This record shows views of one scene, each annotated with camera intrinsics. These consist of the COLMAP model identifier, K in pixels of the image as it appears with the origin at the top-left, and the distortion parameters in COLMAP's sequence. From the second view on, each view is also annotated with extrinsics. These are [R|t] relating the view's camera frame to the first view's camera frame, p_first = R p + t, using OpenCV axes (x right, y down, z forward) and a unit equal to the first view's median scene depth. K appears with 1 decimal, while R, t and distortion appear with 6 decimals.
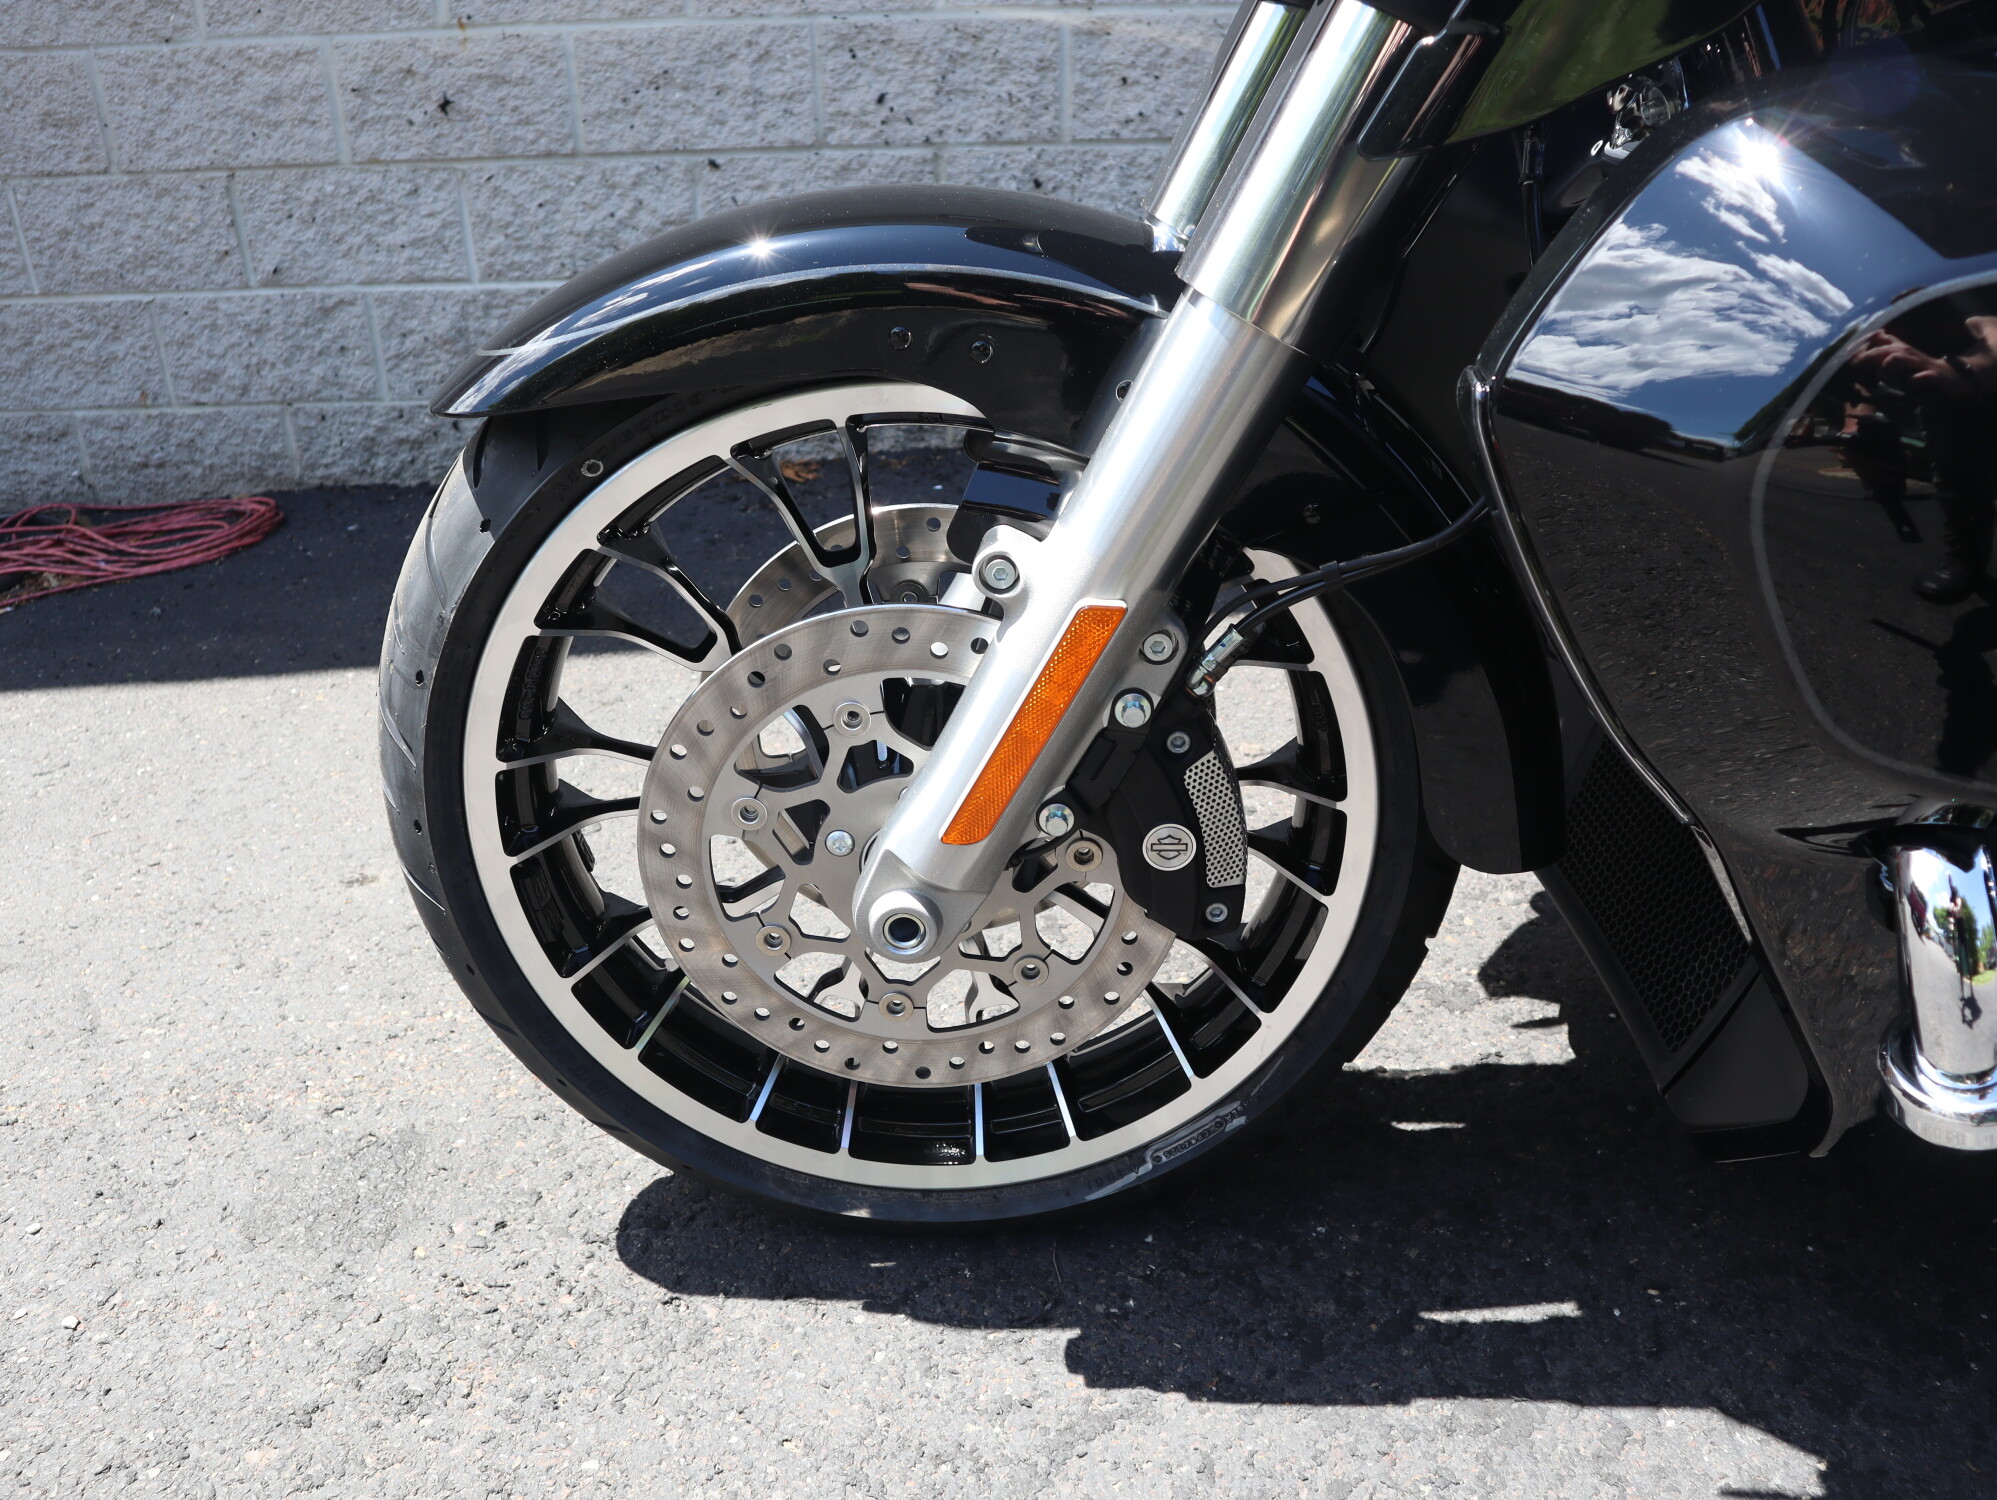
lens RADIAL K [[1554.6, 0, 988.2], [0, 1554.6, 752.4], [0, 0, 1]] dist [-0.124341, 0.077880]
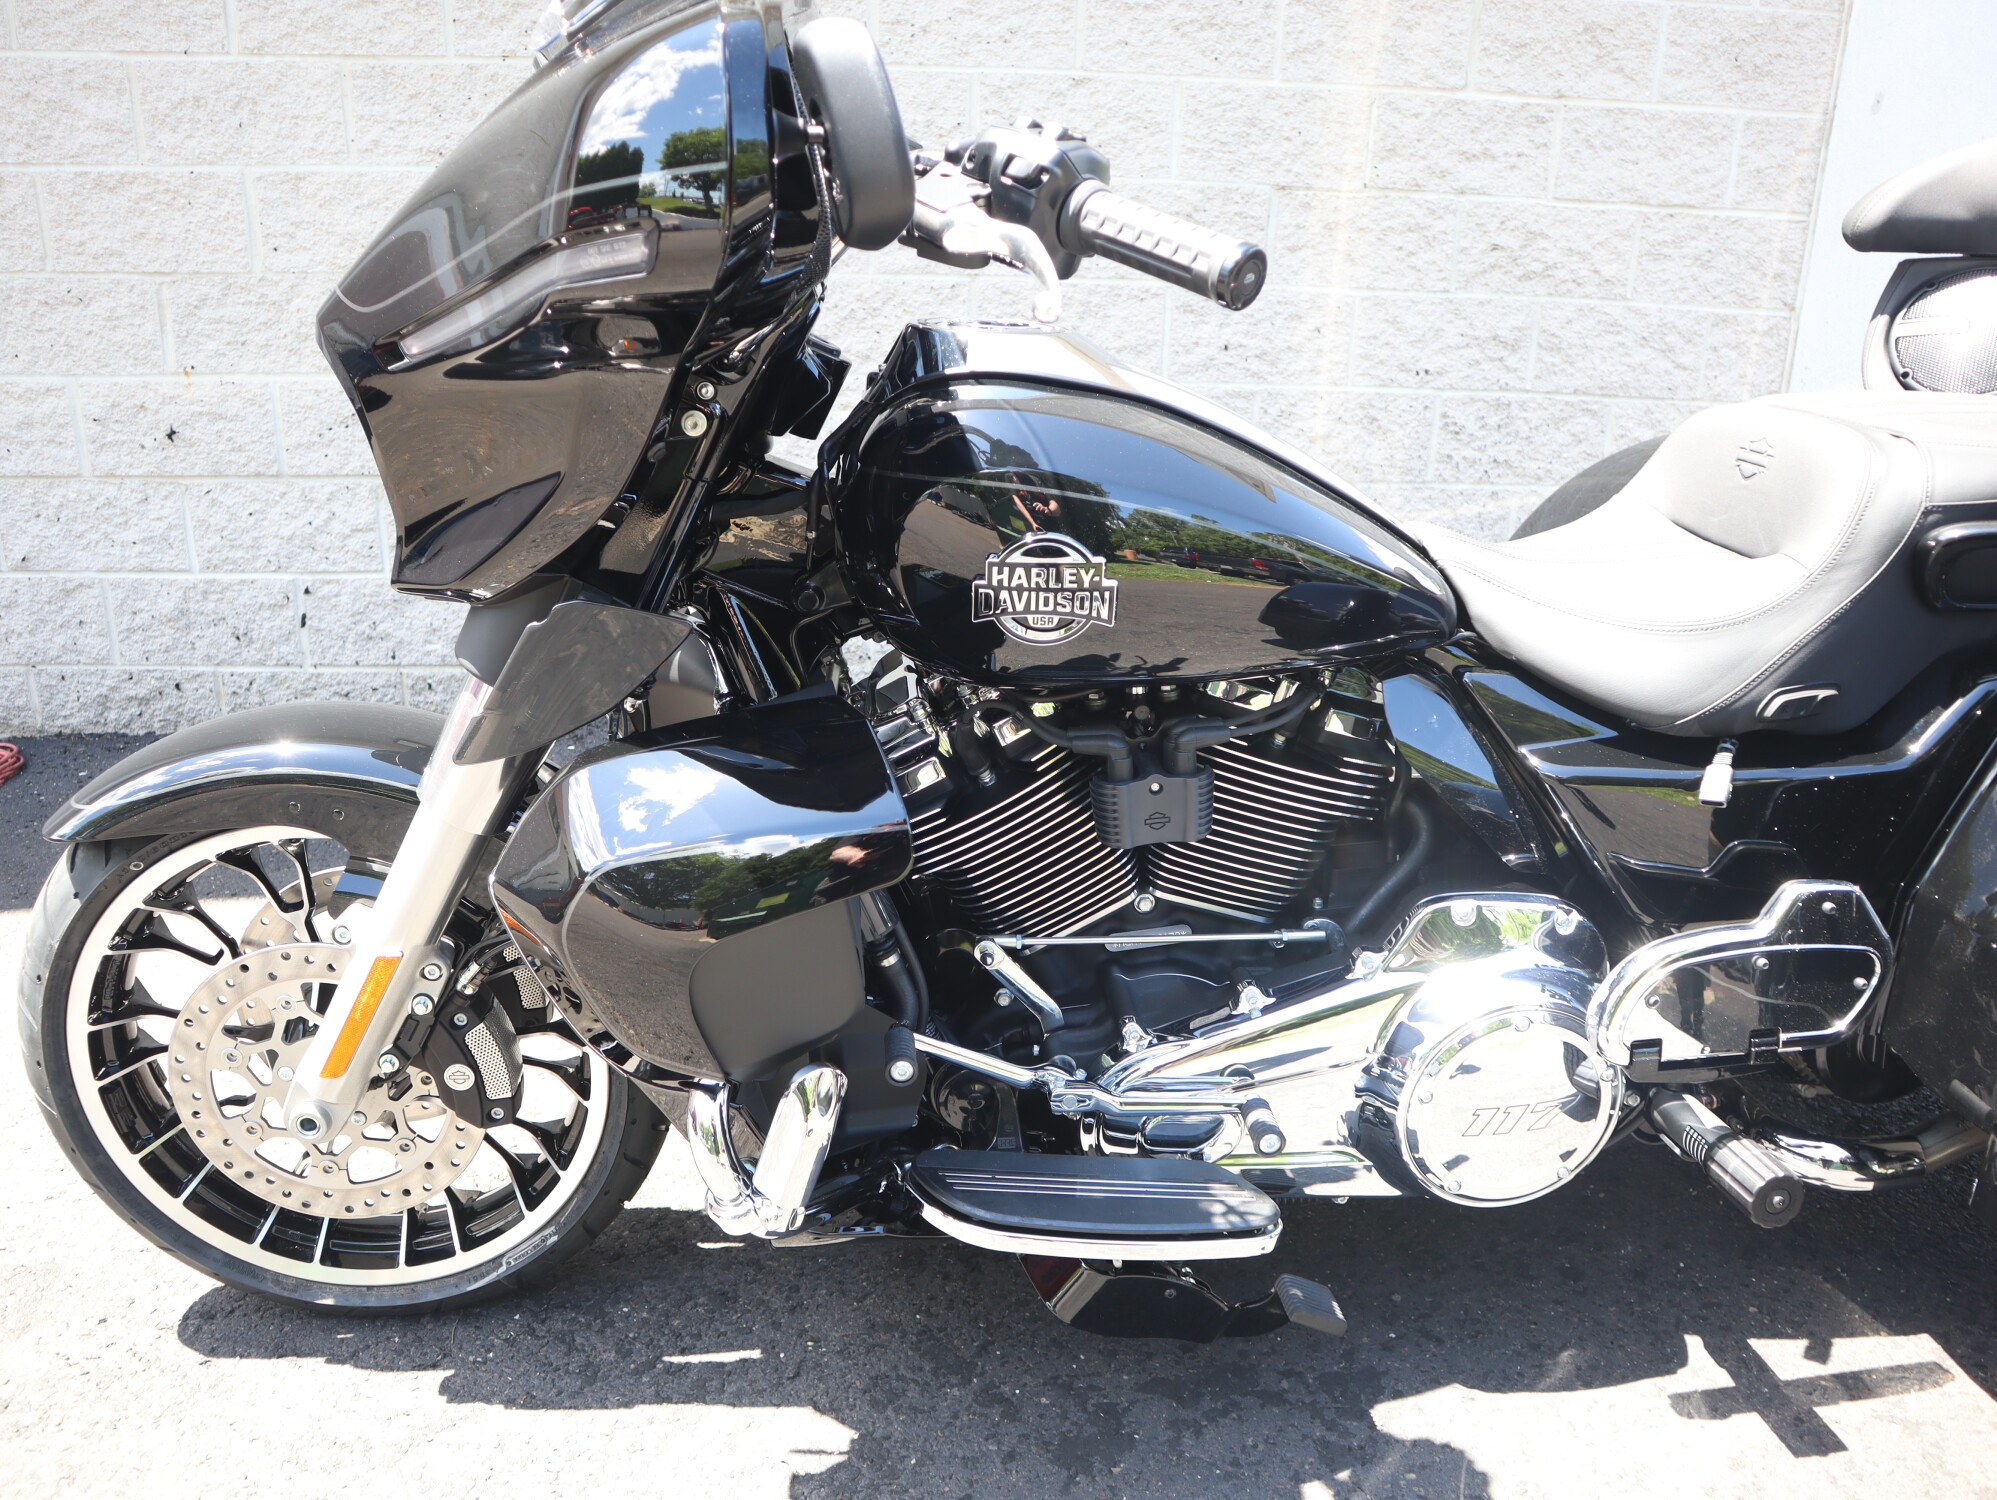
lens RADIAL K [[1554.6, 0, 987.4], [0, 1554.6, 749.2], [0, 0, 1]] dist [-0.124341, 0.077880]
pose [[0.993258, 0.002915, 0.115889, 0.159542], [0.009240, 0.994512, -0.104215, -0.039103], [-0.115557, 0.104584, 0.987780, -0.262839]]
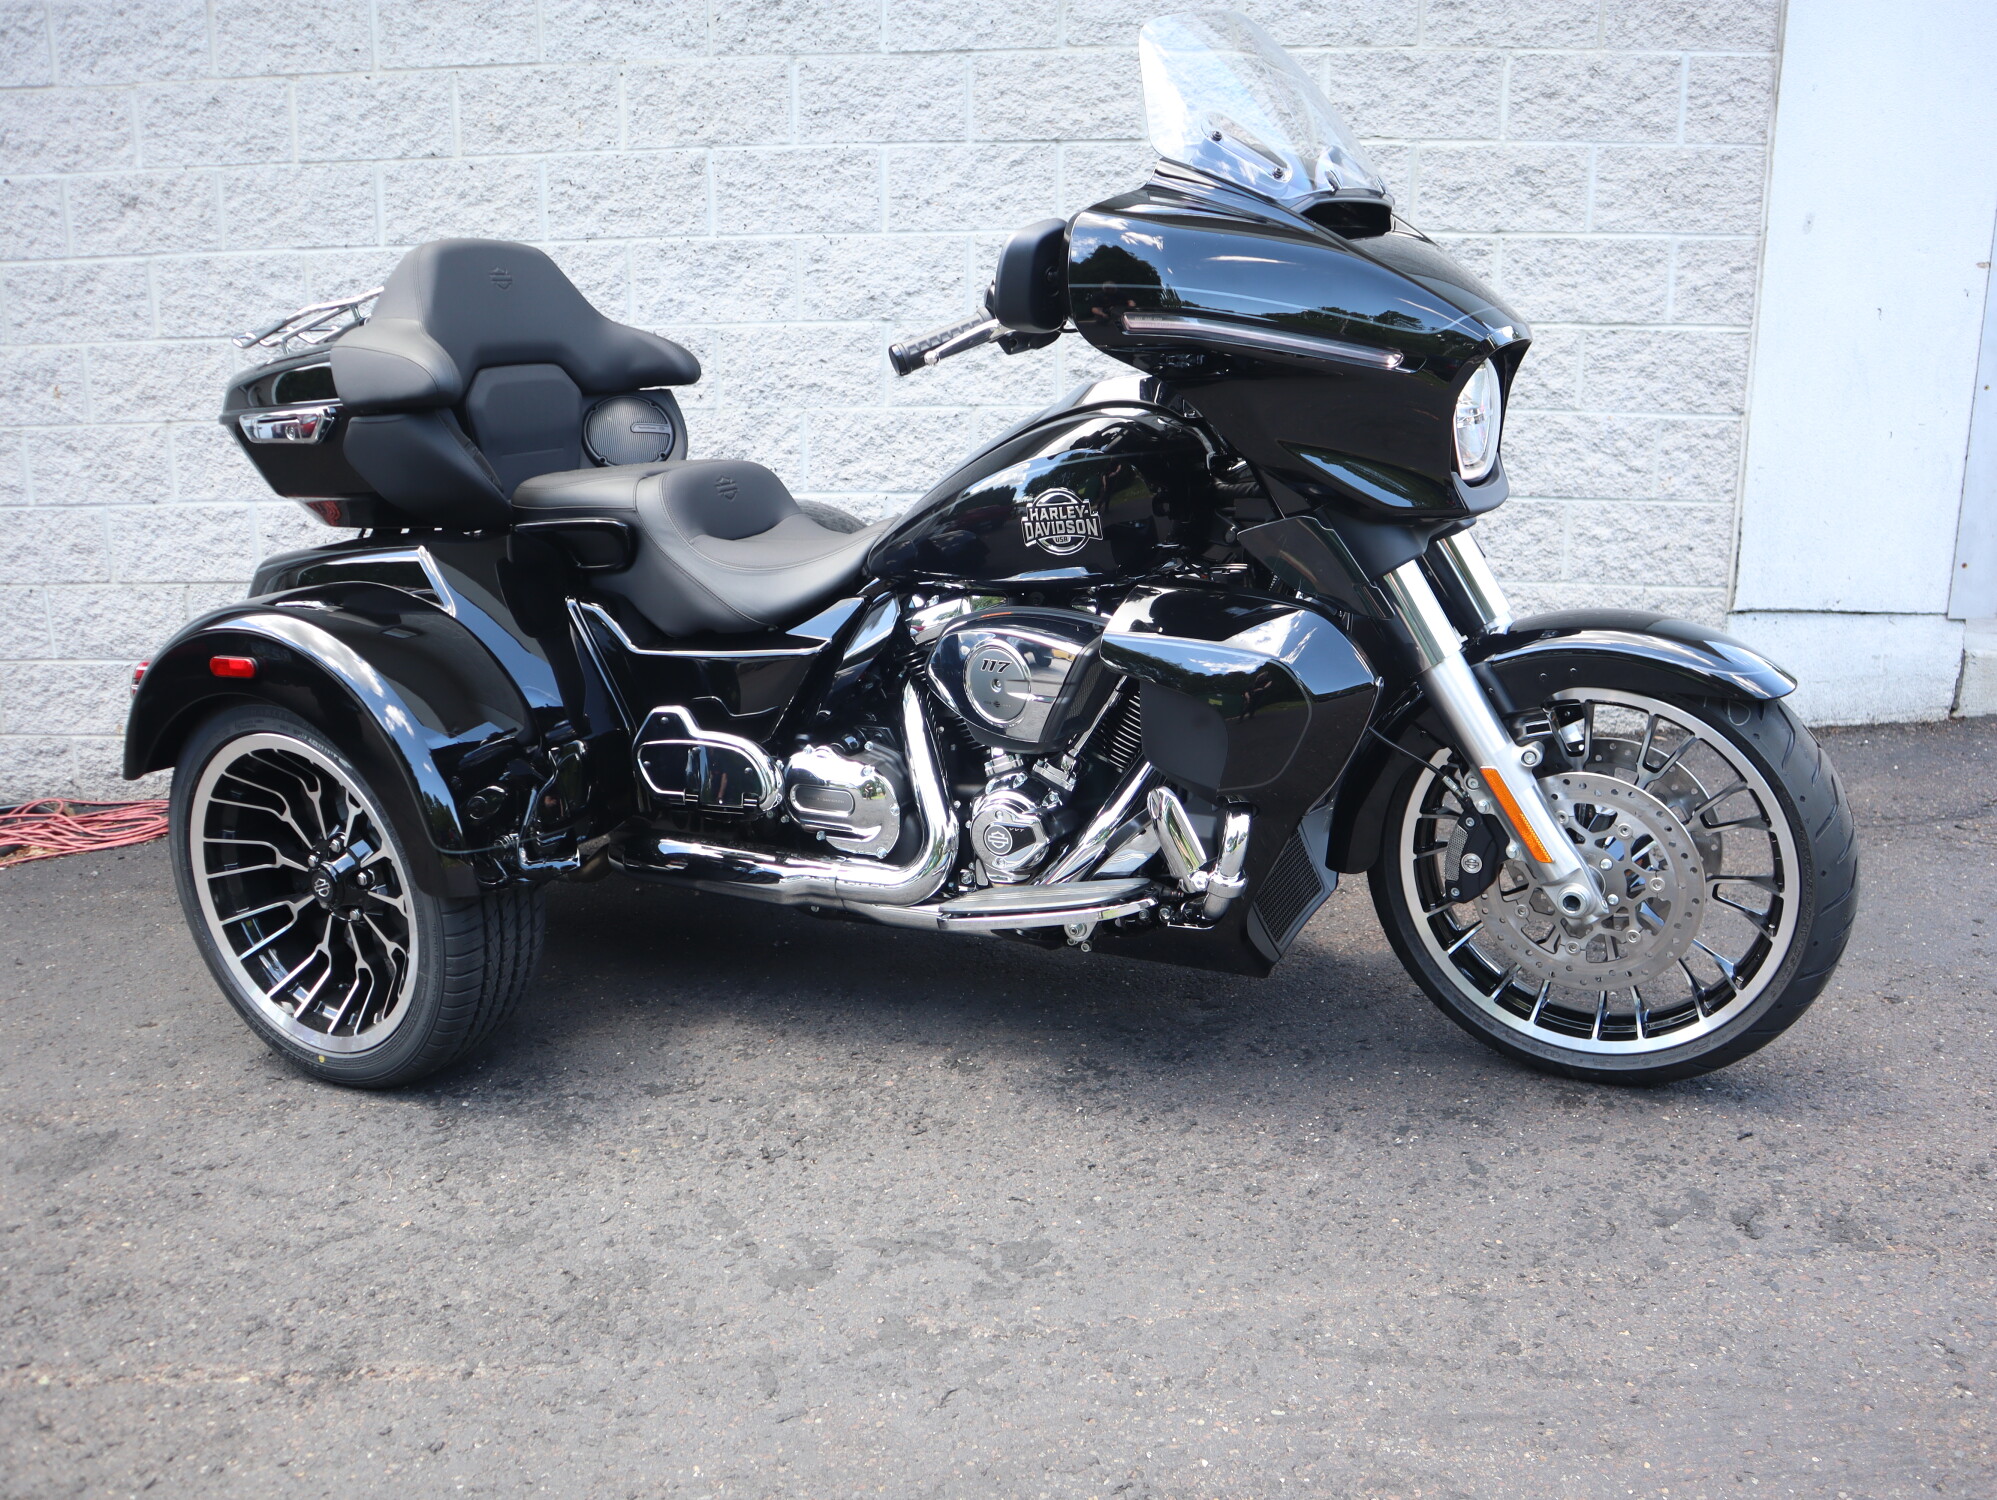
lens RADIAL K [[1554.6, 0, 987.9], [0, 1554.6, 743.6], [0, 0, 1]] dist [-0.124341, 0.077880]
pose [[0.998990, 0.019943, -0.040266, 0.367740], [-0.027714, 0.978831, -0.202787, 0.054655], [0.035369, 0.203698, 0.978395, -0.428733]]
